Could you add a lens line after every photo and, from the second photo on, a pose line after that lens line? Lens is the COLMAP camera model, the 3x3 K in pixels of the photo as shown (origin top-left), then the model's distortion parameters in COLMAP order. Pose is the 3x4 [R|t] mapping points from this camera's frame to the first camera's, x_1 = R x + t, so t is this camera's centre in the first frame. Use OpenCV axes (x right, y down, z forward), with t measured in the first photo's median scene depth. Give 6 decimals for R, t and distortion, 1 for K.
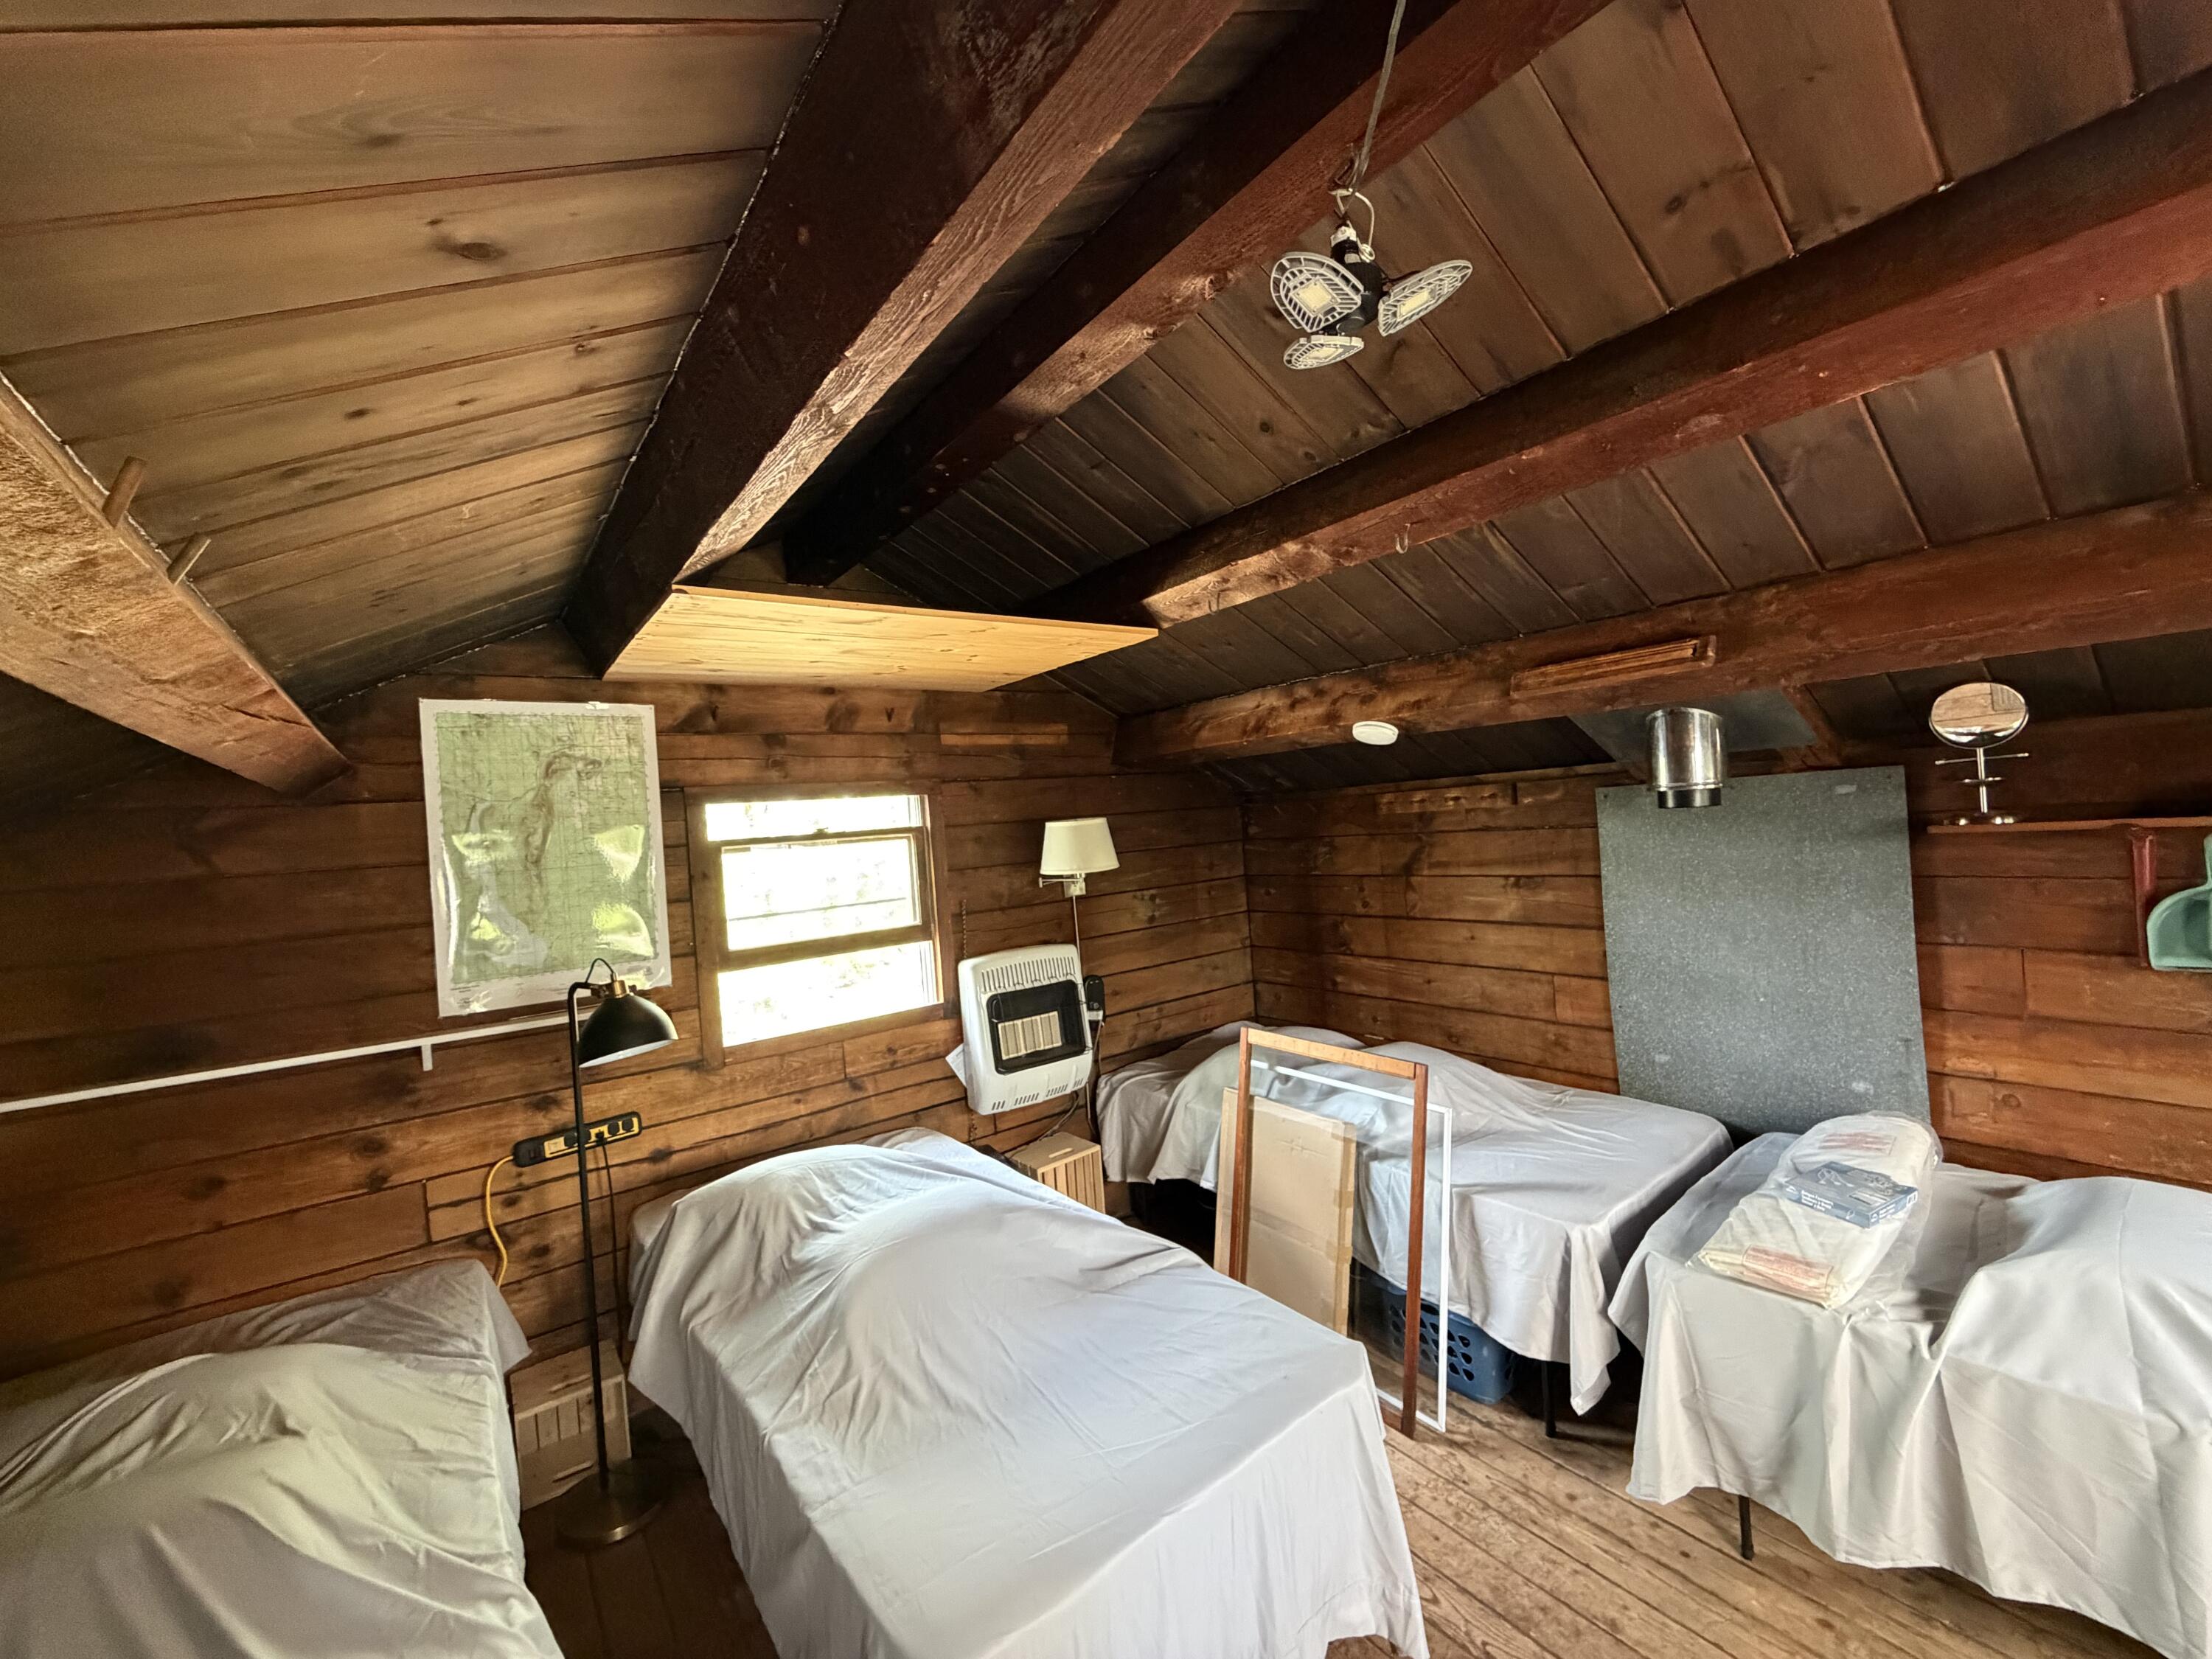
lens RADIAL K [[882.3, 0, 1104.7], [0, 882.3, 822.1], [0, 0, 1]] dist [-0.000714, 0.000341]
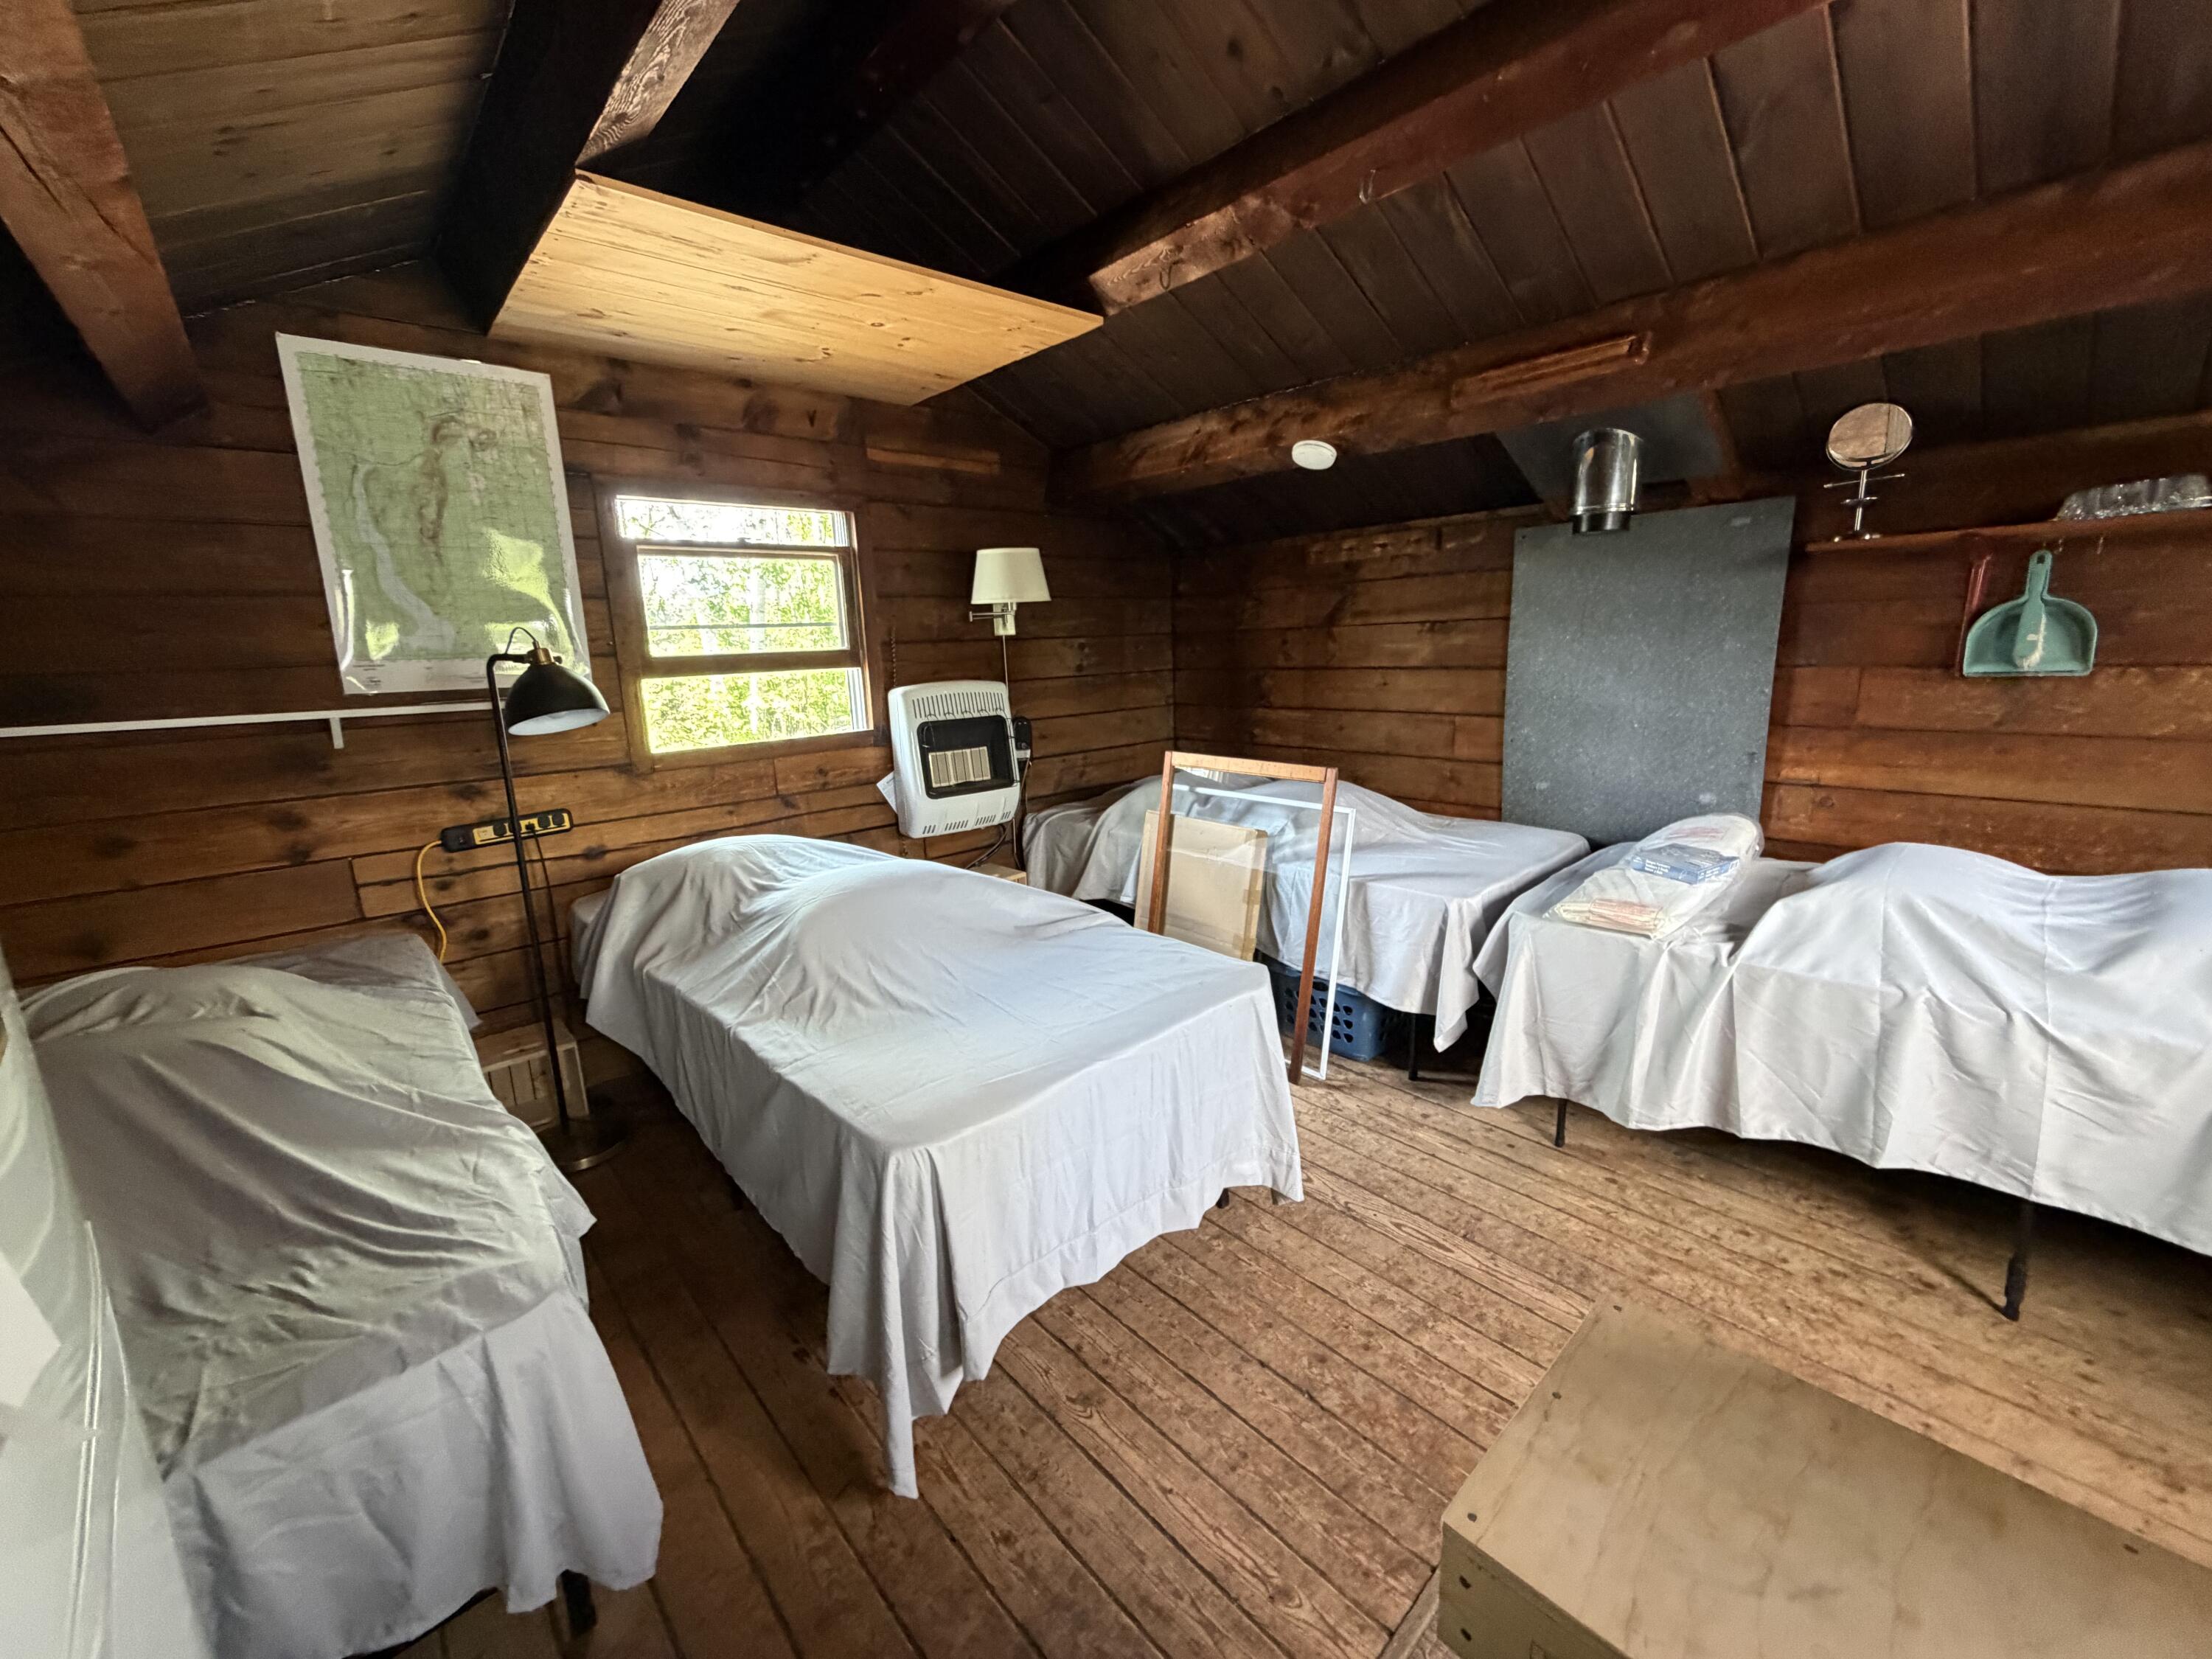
lens RADIAL K [[882.3, 0, 1104.7], [0, 882.3, 822.1], [0, 0, 1]] dist [-0.000714, 0.000341]
pose [[0.995016, 0.018713, 0.097947, -0.022775], [-0.037398, 0.980569, 0.192578, 0.142287], [-0.092440, -0.195282, 0.976381, -0.041021]]
